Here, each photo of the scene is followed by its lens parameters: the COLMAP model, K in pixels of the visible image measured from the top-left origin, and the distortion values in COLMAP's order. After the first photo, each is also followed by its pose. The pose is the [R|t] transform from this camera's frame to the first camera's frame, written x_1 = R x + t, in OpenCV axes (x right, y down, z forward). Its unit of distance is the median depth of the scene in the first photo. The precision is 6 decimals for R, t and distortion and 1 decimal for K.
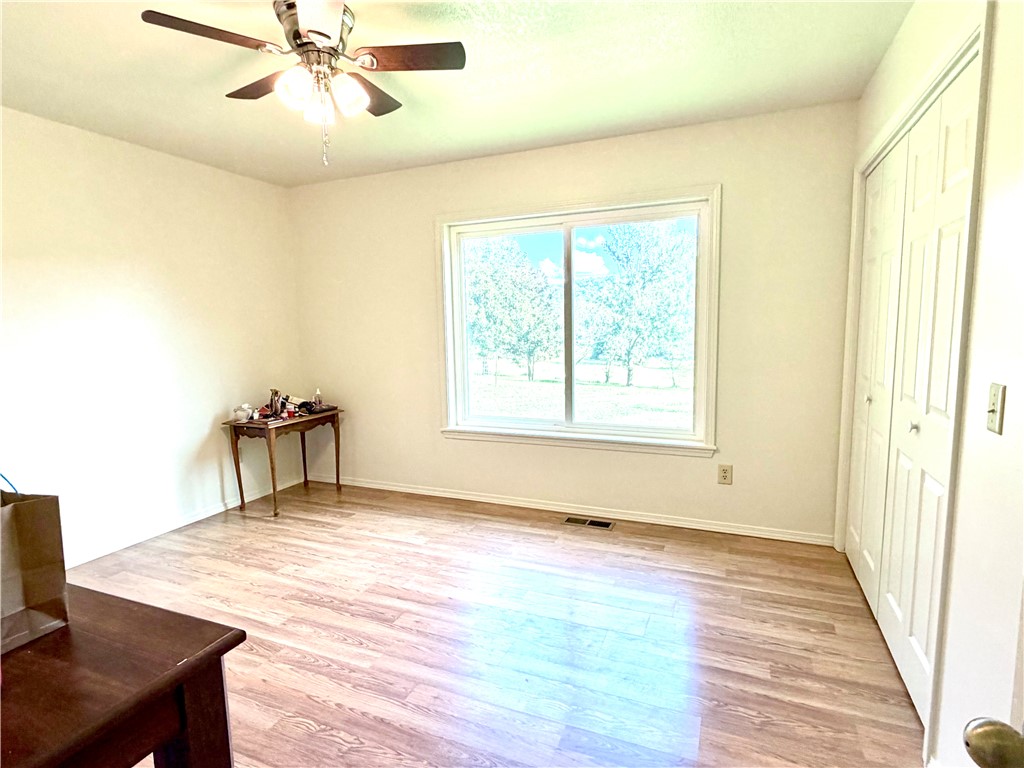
lens RADIAL K [[531.6, 0, 512.2], [0, 531.6, 382.7], [0, 0, 1]] dist [0.004635, 0.000409]
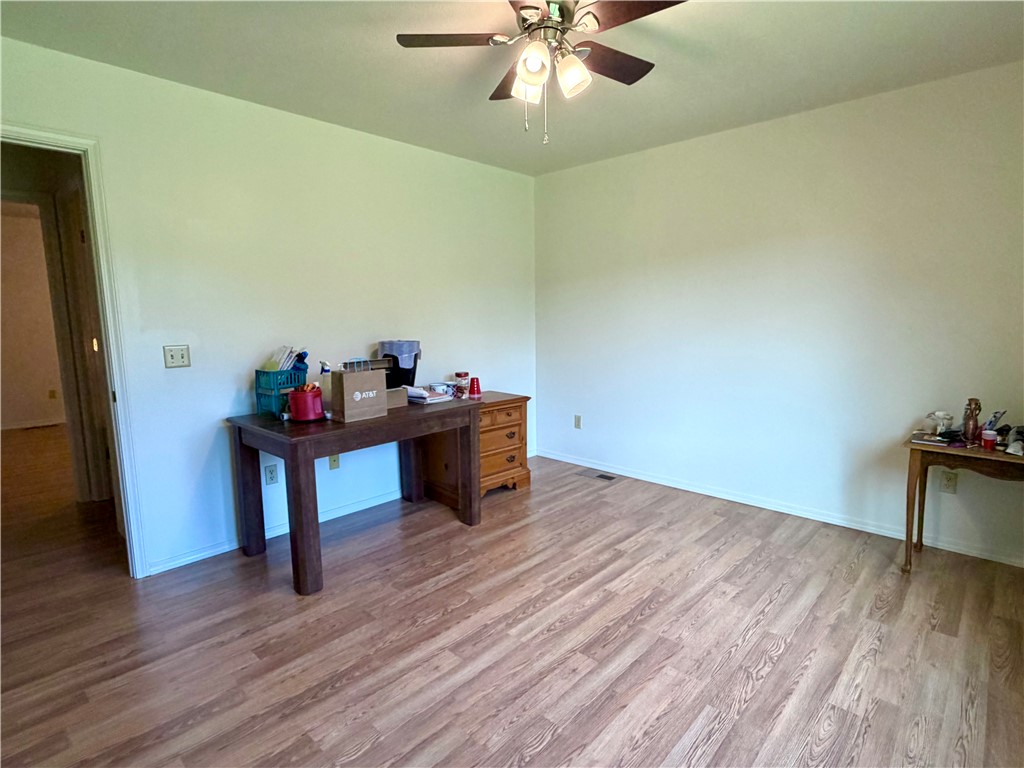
lens RADIAL K [[531.6, 0, 513.1], [0, 531.6, 381.0], [0, 0, 1]] dist [0.004635, 0.000409]
pose [[-0.351770, 0.140702, -0.925452, 0.456435], [-0.080270, 0.980464, 0.179577, -0.104909], [0.932639, 0.137456, -0.333603, 0.933843]]
